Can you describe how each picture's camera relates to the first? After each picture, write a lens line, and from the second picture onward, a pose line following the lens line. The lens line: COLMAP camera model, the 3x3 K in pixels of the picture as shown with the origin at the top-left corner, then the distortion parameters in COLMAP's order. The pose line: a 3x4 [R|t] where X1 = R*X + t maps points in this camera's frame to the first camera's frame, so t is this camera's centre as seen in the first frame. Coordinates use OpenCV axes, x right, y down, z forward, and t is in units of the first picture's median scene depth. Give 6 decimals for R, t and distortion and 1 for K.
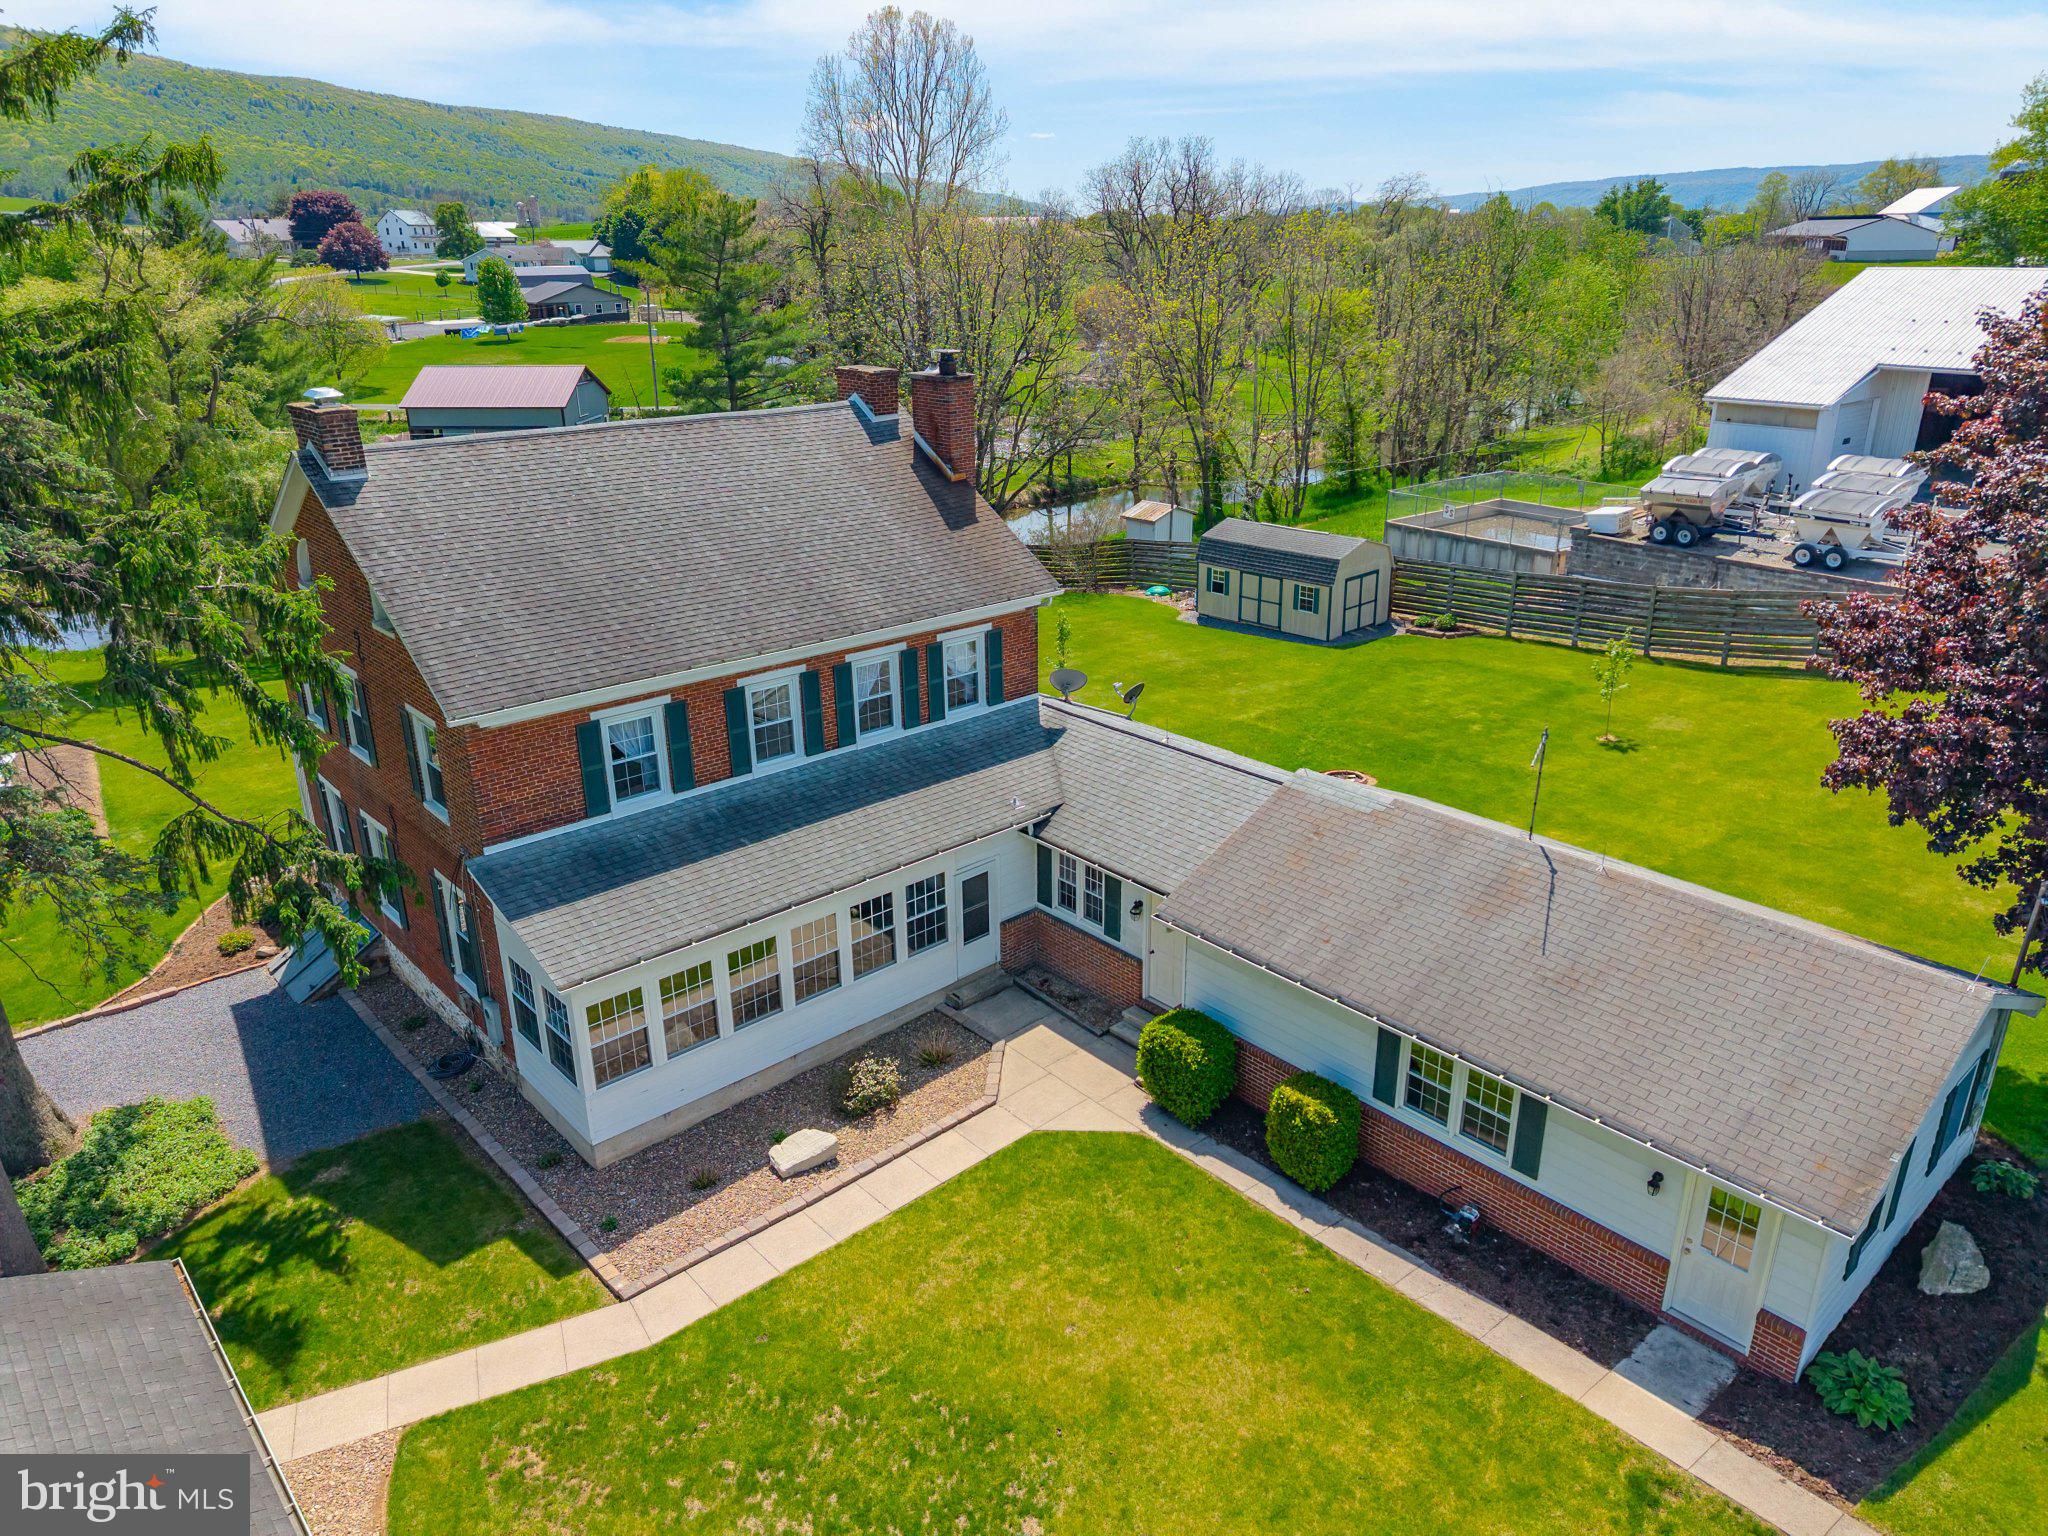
lens RADIAL K [[1346.4, 0, 1016.9], [0, 1346.4, 744.2], [0, 0, 1]] dist [0.023154, -0.018712]
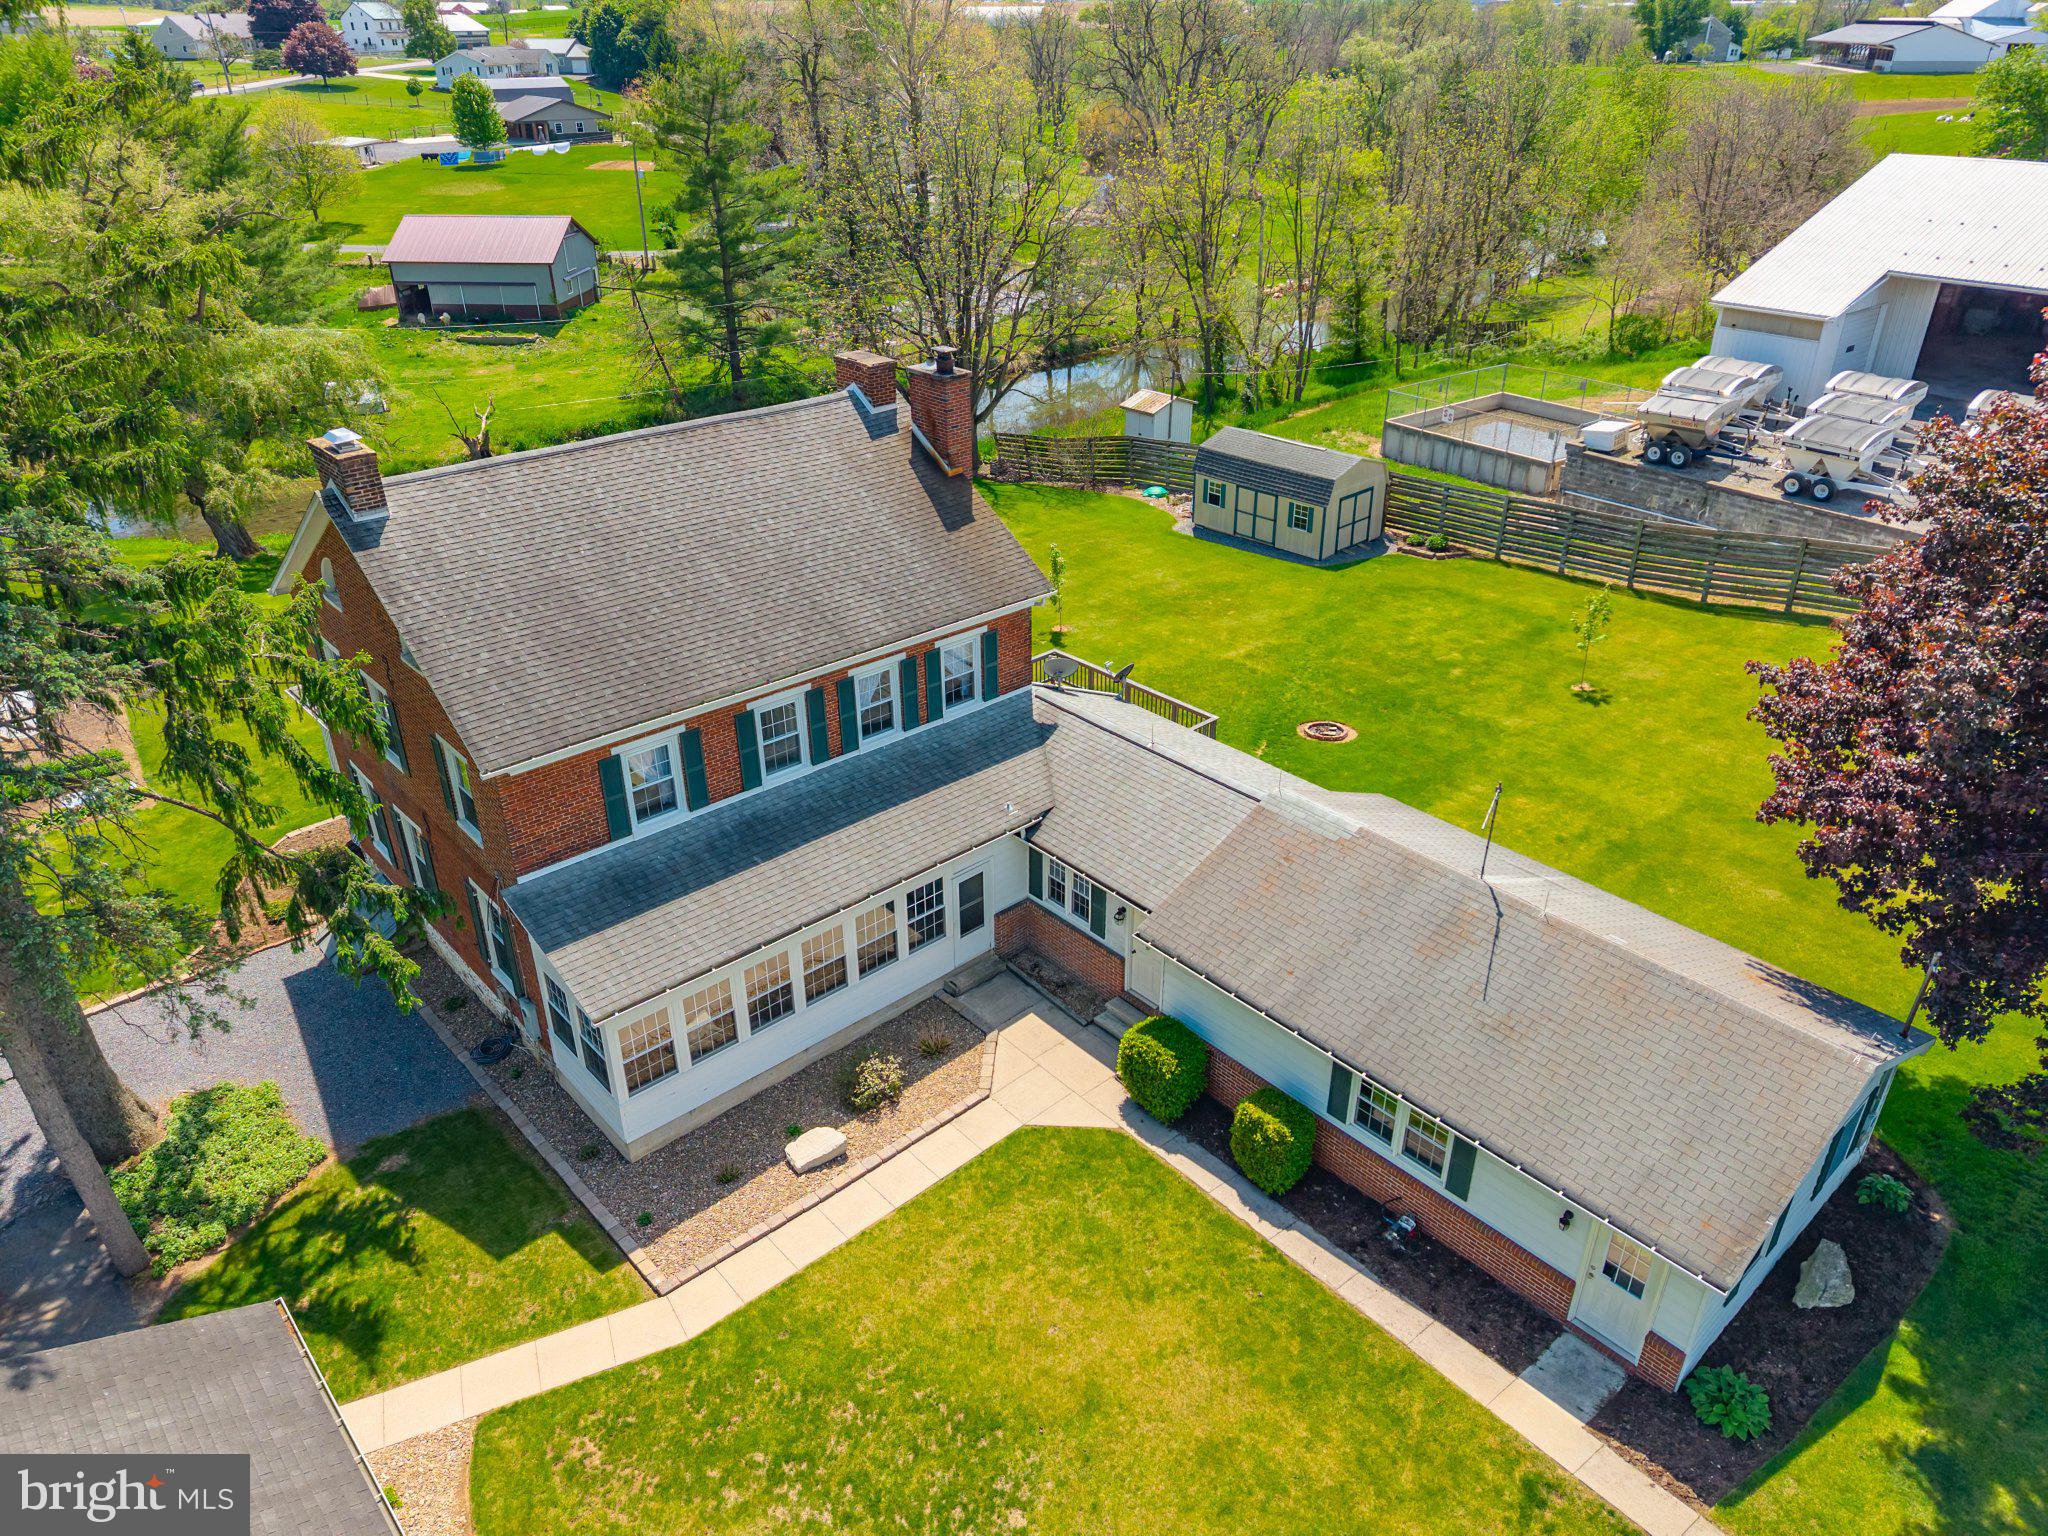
lens RADIAL K [[1346.4, 0, 1016.9], [0, 1346.4, 744.2], [0, 0, 1]] dist [0.023154, -0.018712]
pose [[0.999986, 0.005090, 0.001335, 0.004153], [-0.005218, 0.991957, 0.126467, -0.162219], [-0.000680, -0.126472, 0.991970, -0.059779]]
